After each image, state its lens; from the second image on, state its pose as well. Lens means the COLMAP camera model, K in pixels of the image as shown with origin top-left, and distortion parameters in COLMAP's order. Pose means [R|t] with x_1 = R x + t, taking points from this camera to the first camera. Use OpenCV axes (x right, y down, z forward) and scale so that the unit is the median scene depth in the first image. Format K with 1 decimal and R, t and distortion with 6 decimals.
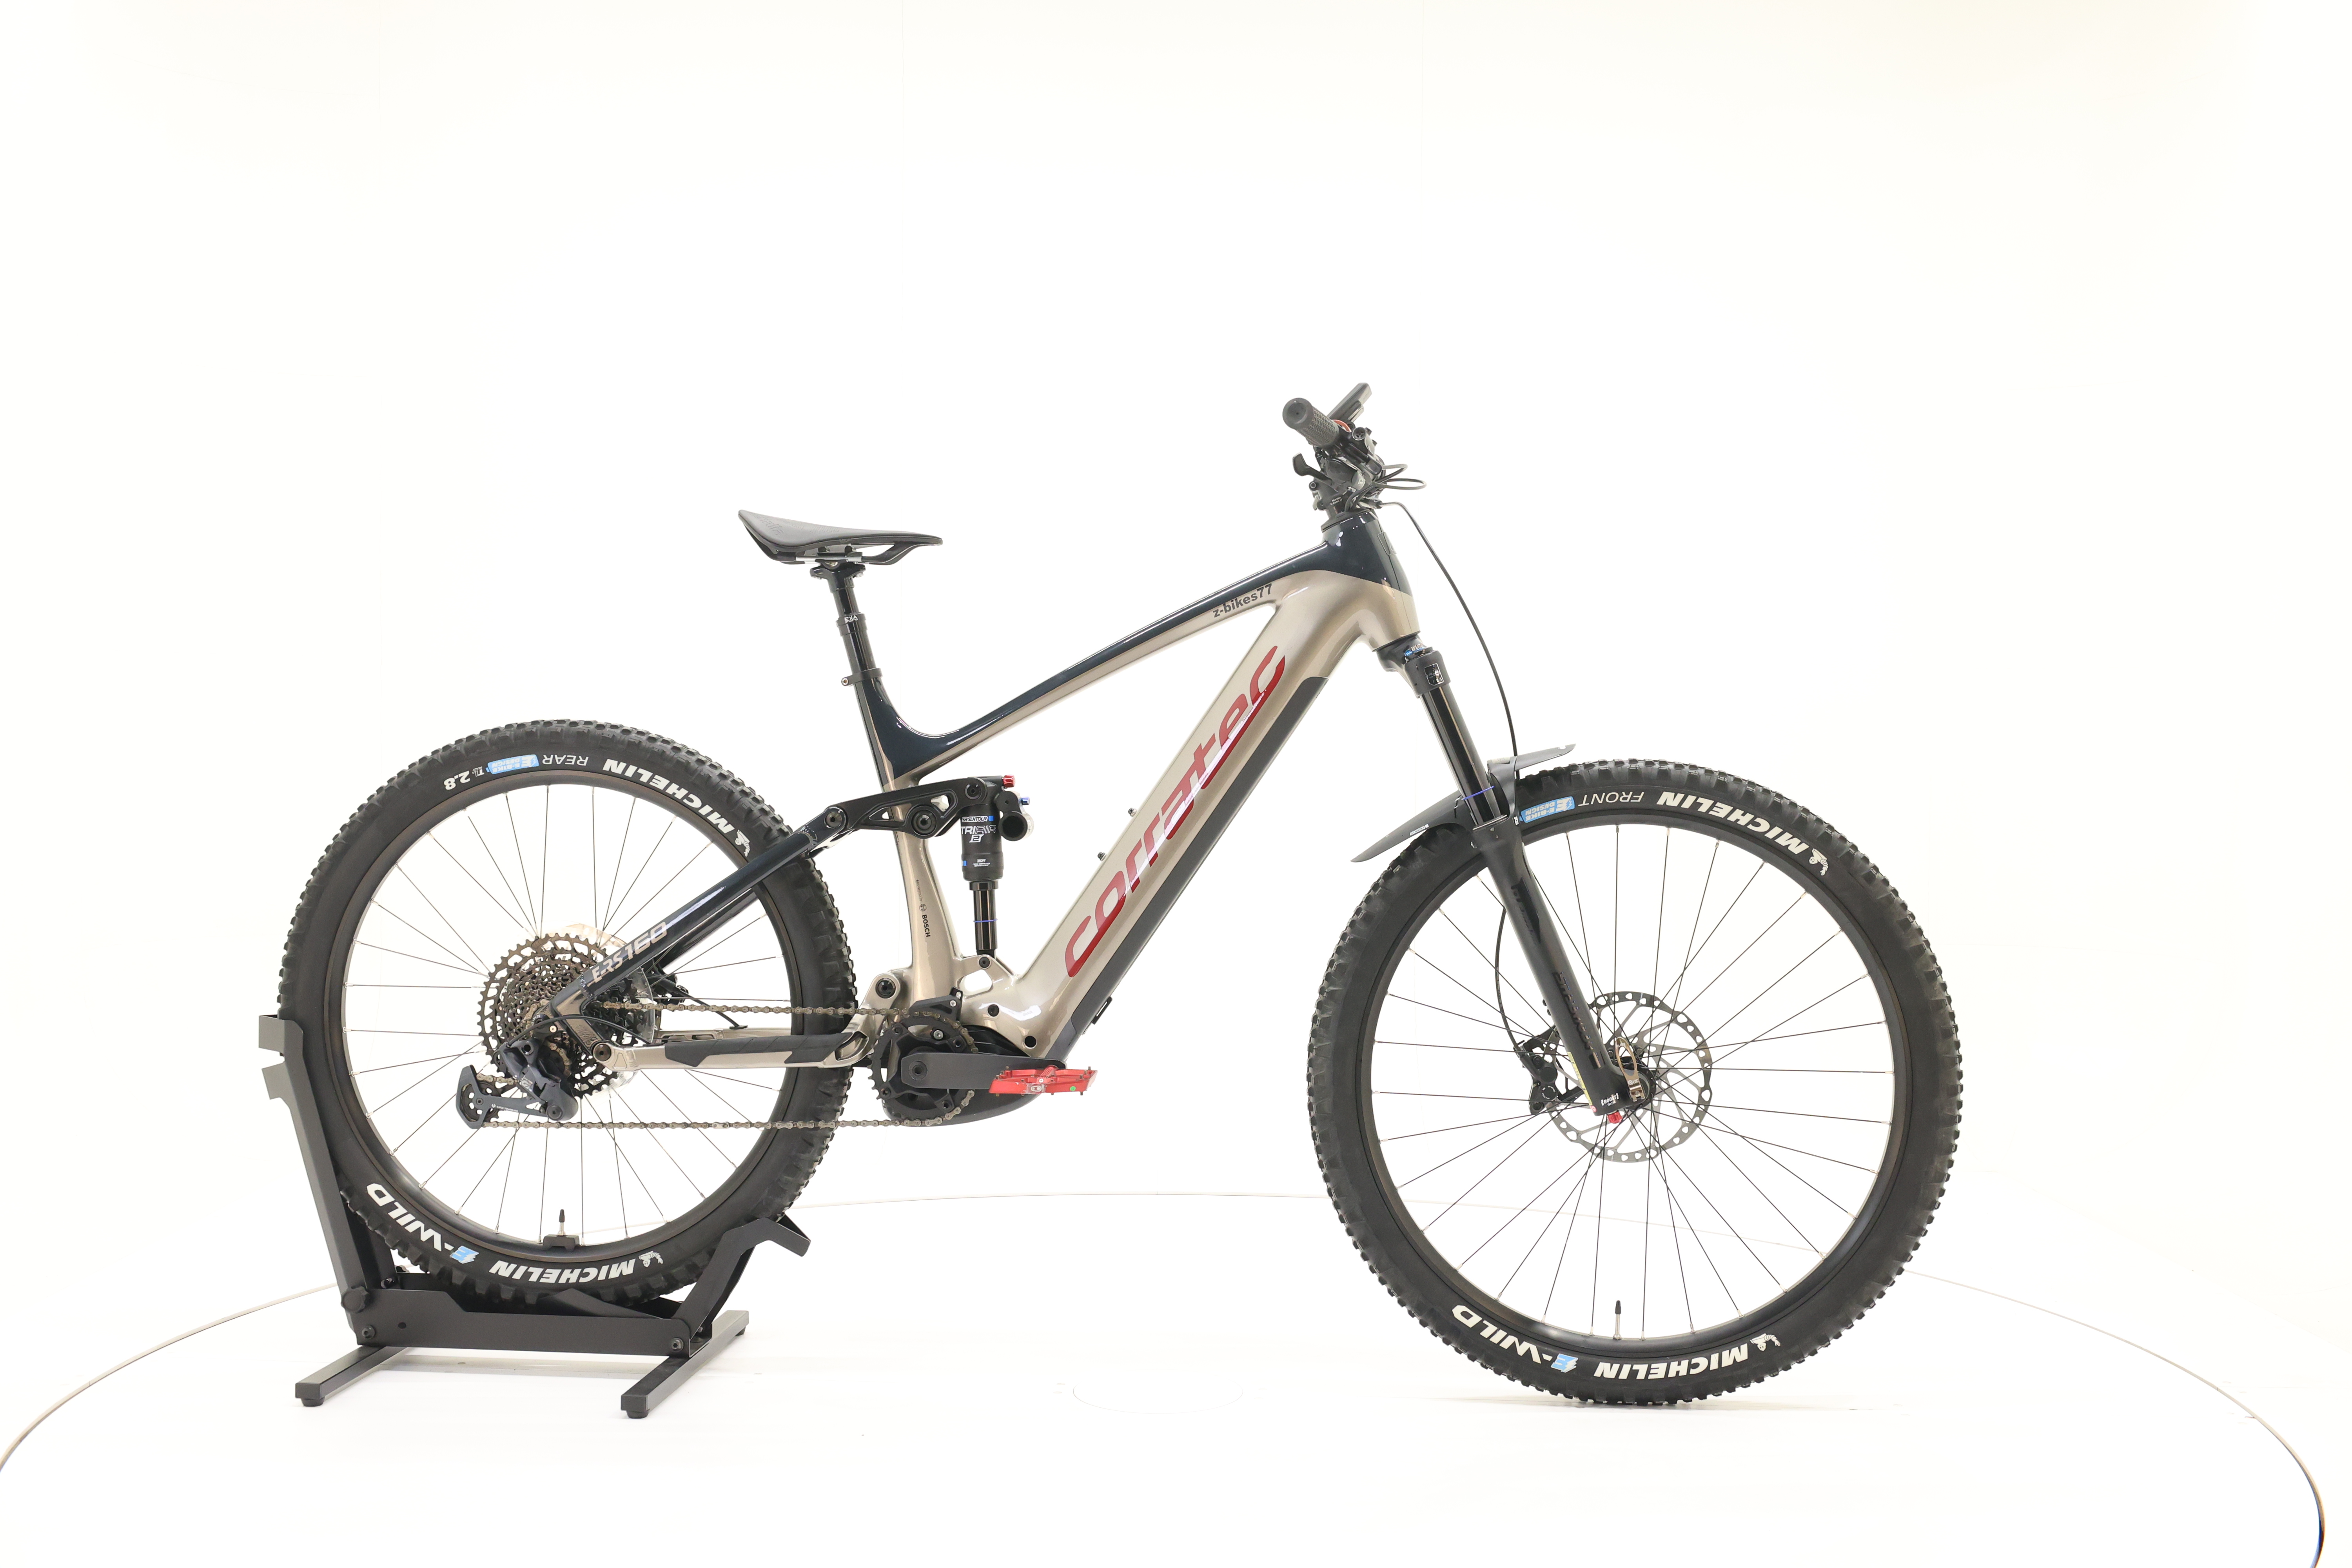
lens RADIAL K [[2537.4, 0, 1179.0], [0, 2537.4, 743.3], [0, 0, 1]] dist [0.016135, 0.000000]
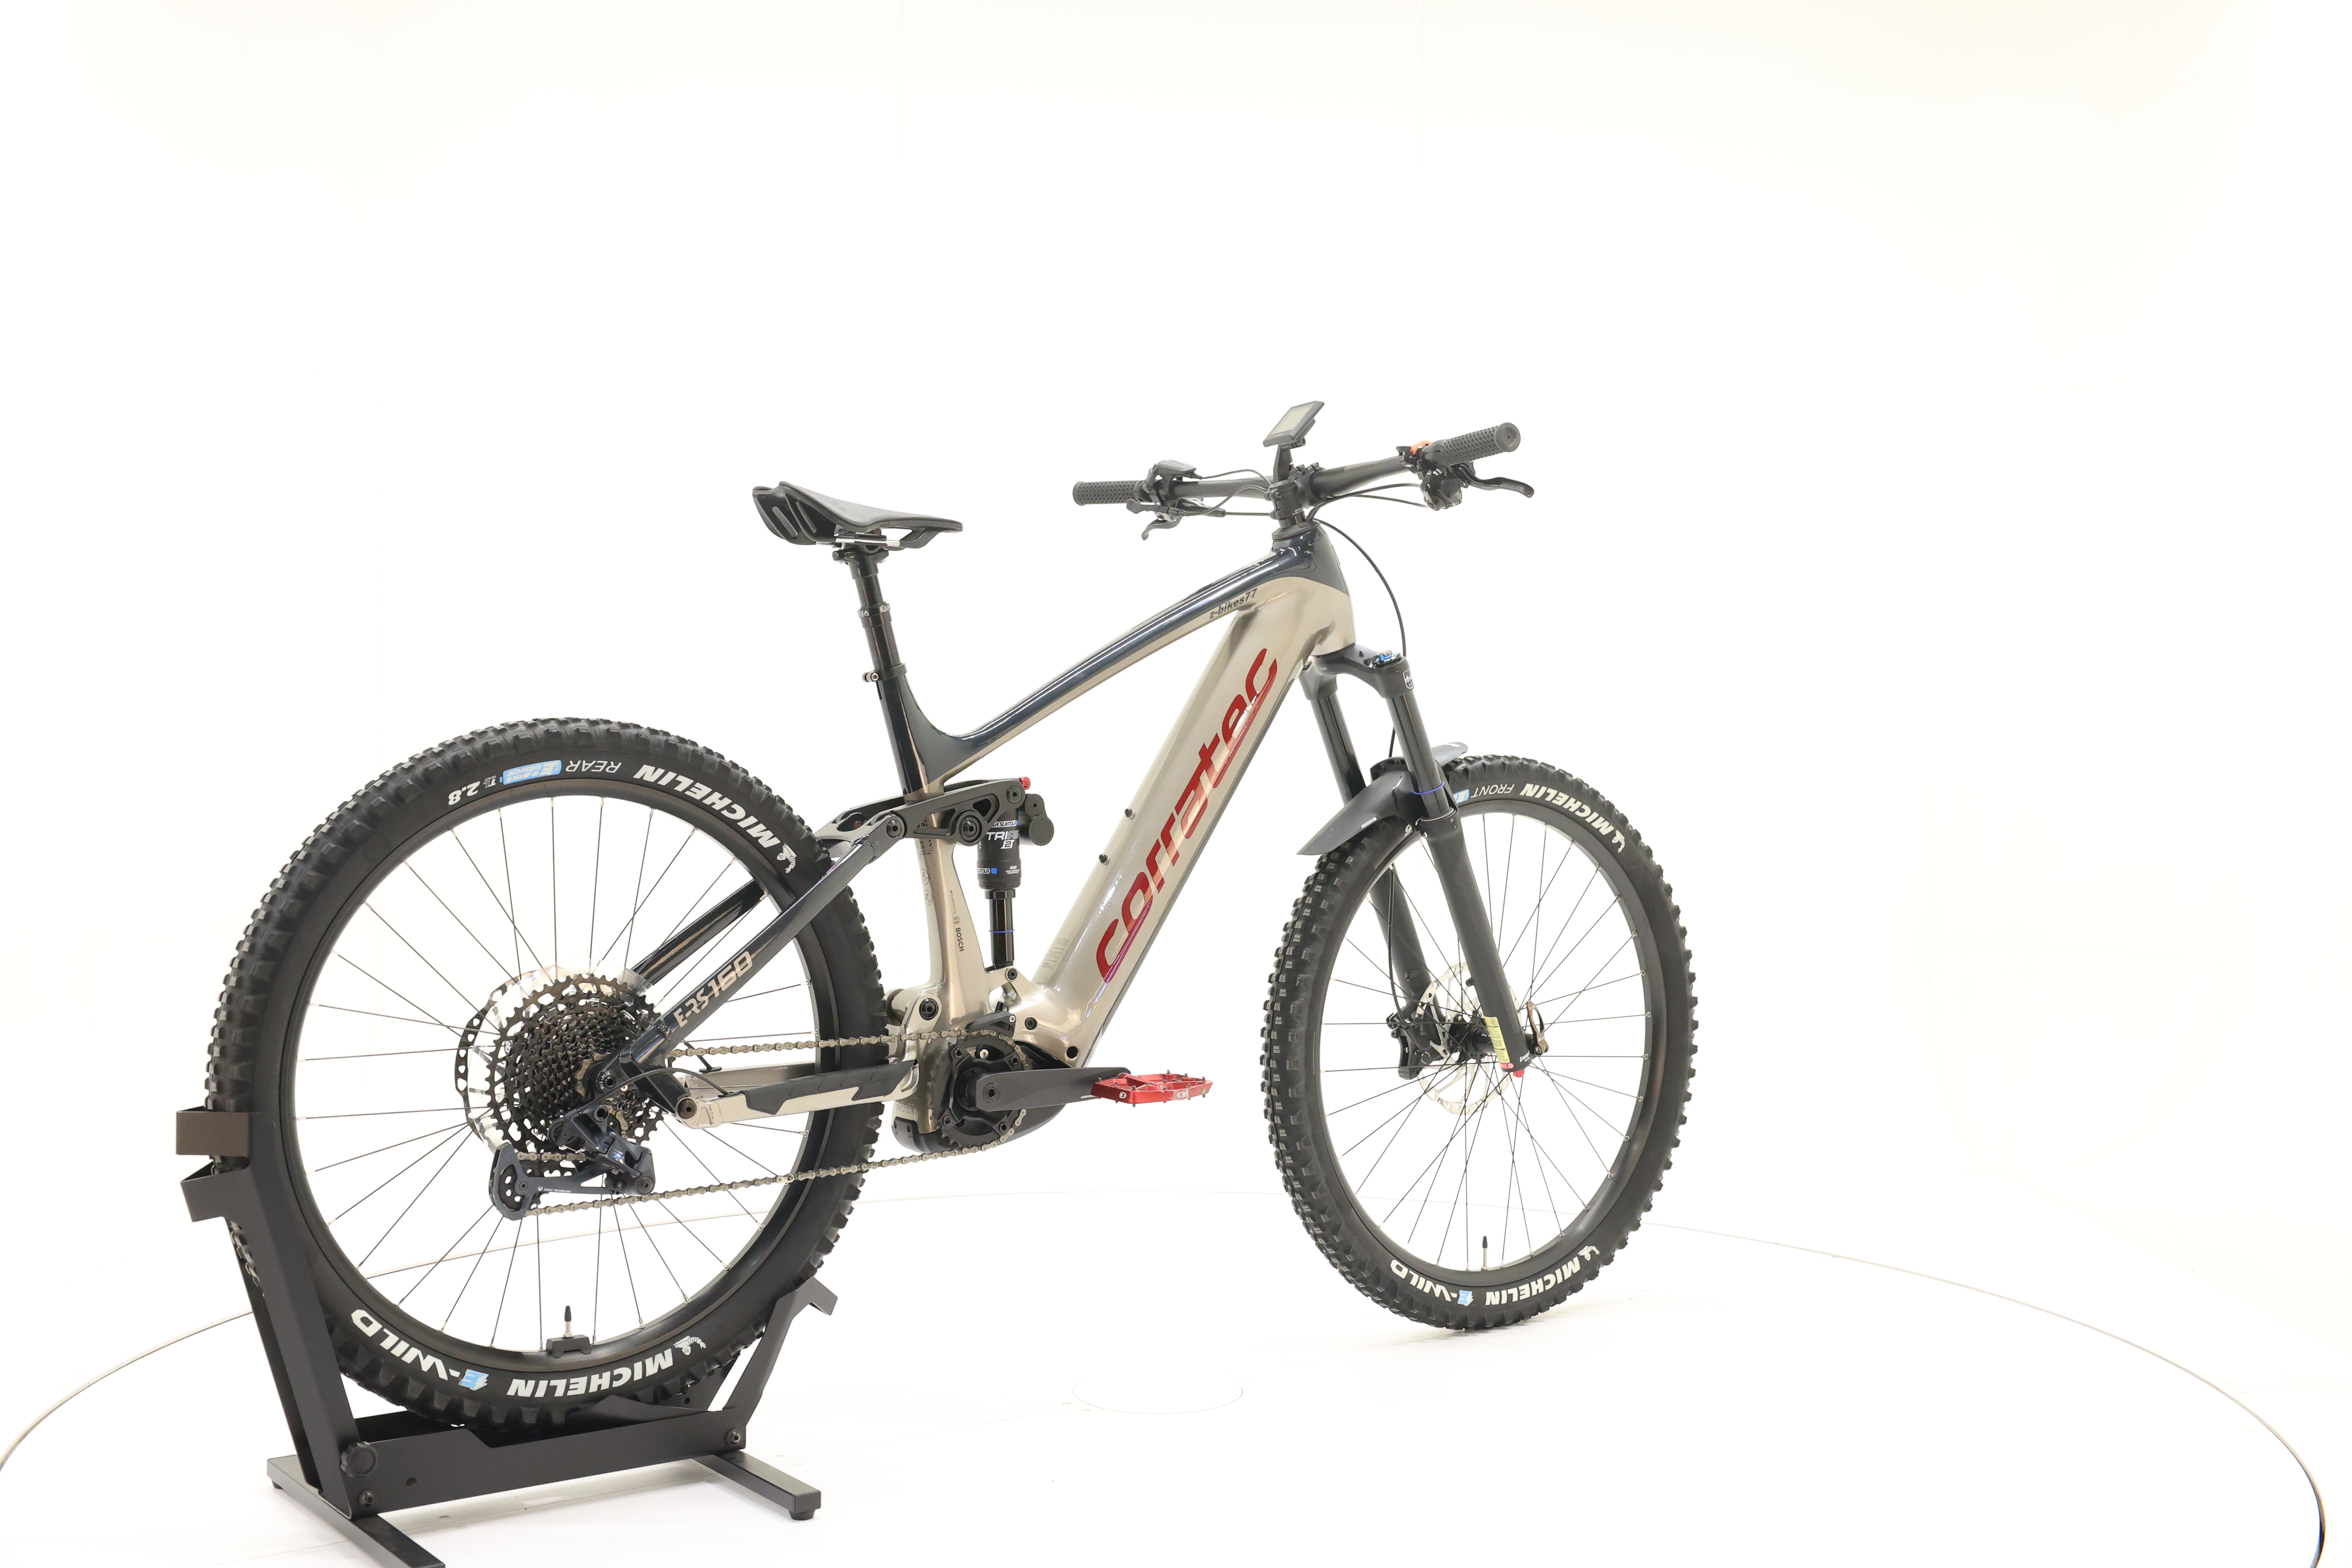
lens RADIAL K [[2537.4, 0, 1179.4], [0, 2537.4, 783.1], [0, 0, 1]] dist [0.016135, 0.000000]
pose [[0.738999, -0.014694, 0.673546, -0.662293], [0.008388, 0.999885, 0.012609, 0.003159], [-0.673655, -0.003668, 0.739037, 0.253451]]
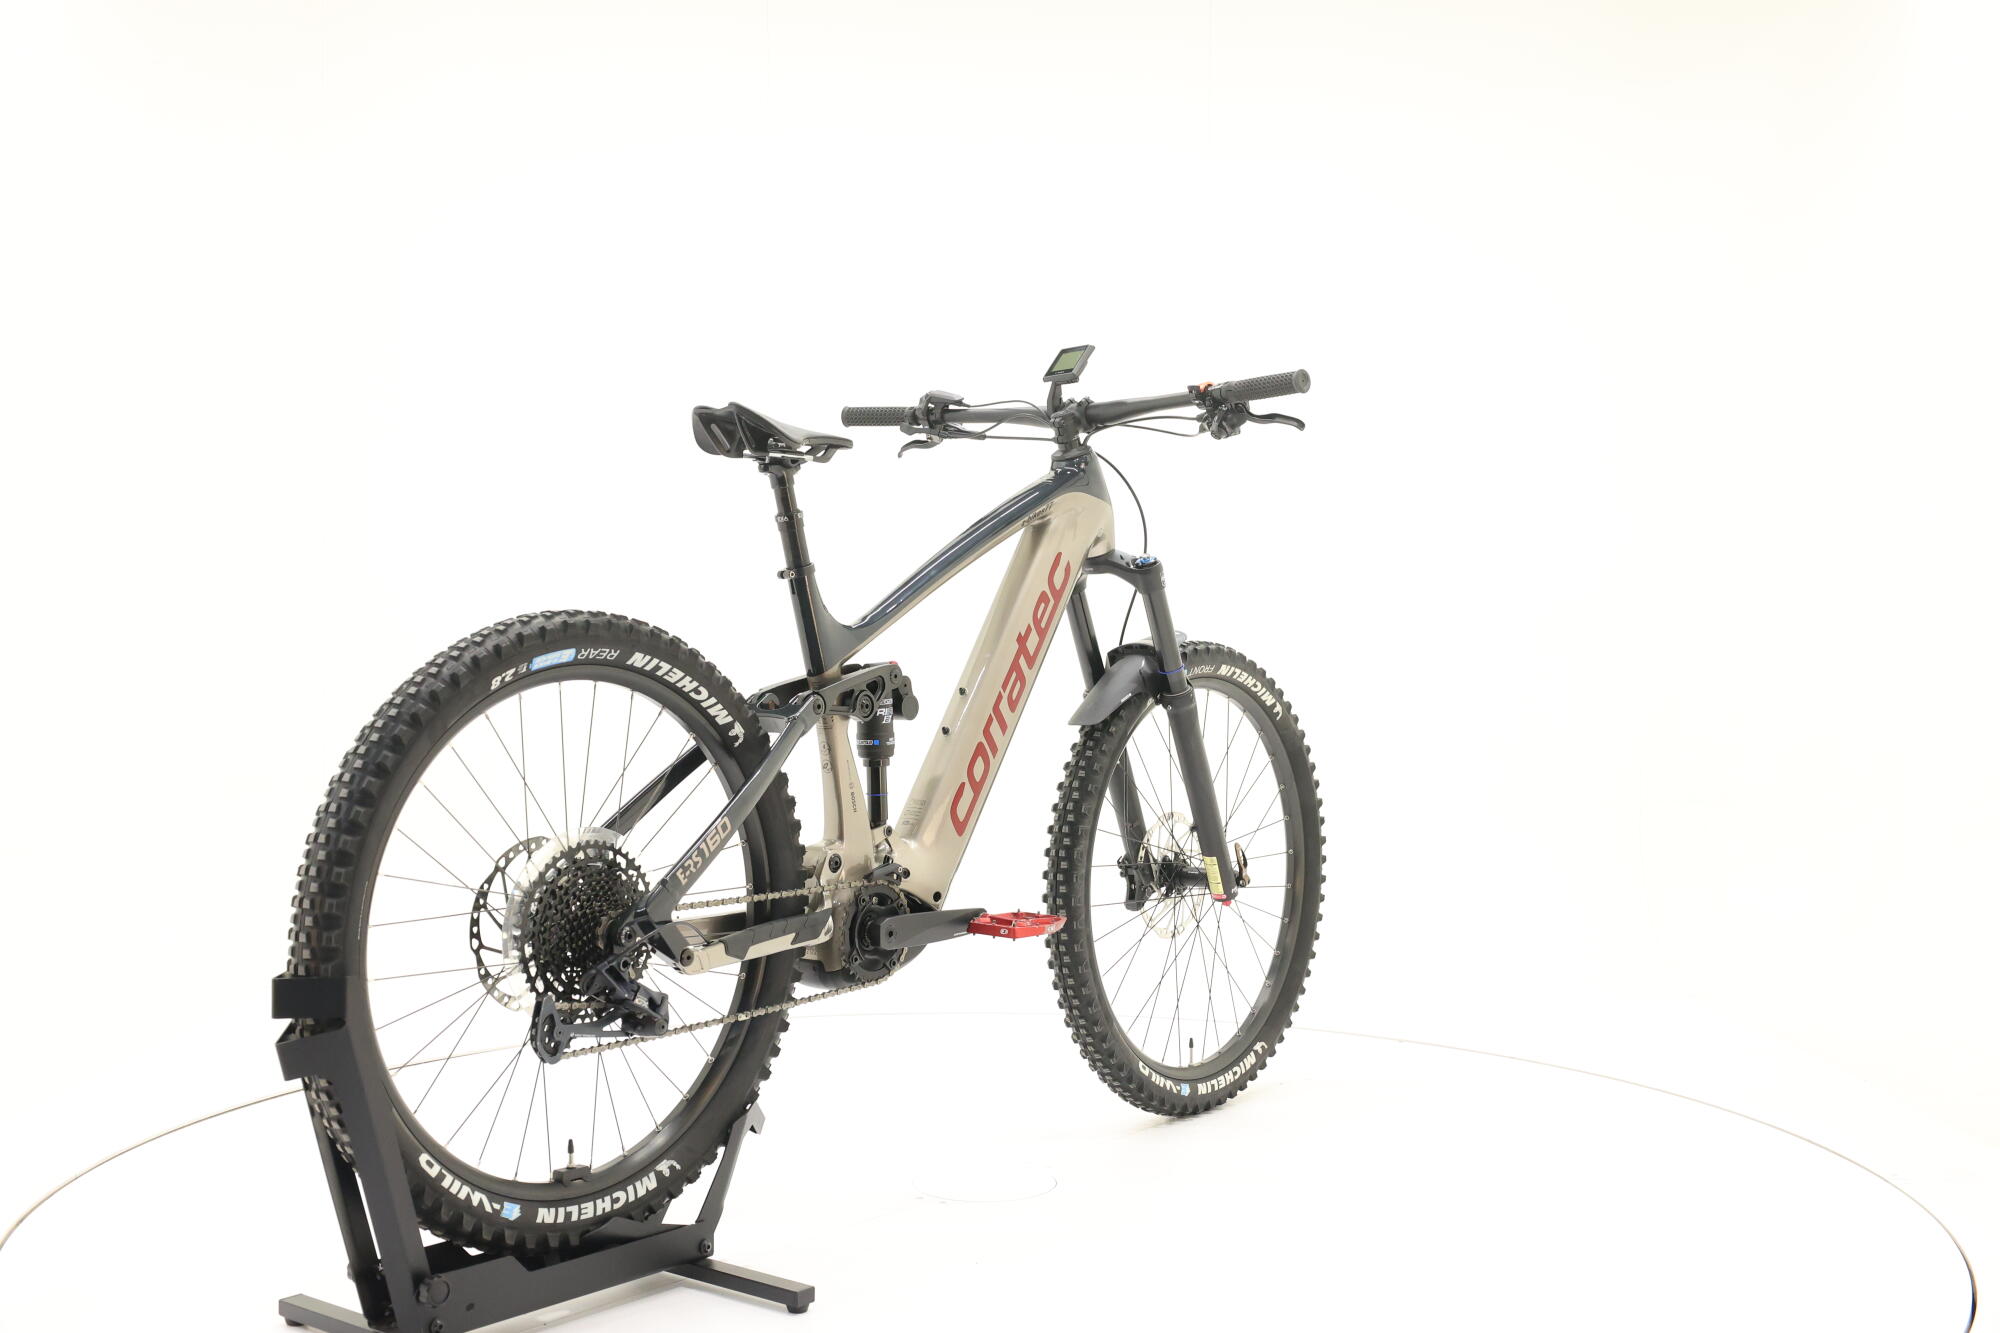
lens RADIAL K [[2157.7, 0, 1007.0], [0, 2157.7, 666.4], [0, 0, 1]] dist [0.016135, 0.000000]
pose [[0.534418, -0.019309, 0.845000, -0.831071], [0.010518, 0.999814, 0.016194, -0.000065], [-0.845155, 0.000234, 0.534521, 0.451074]]
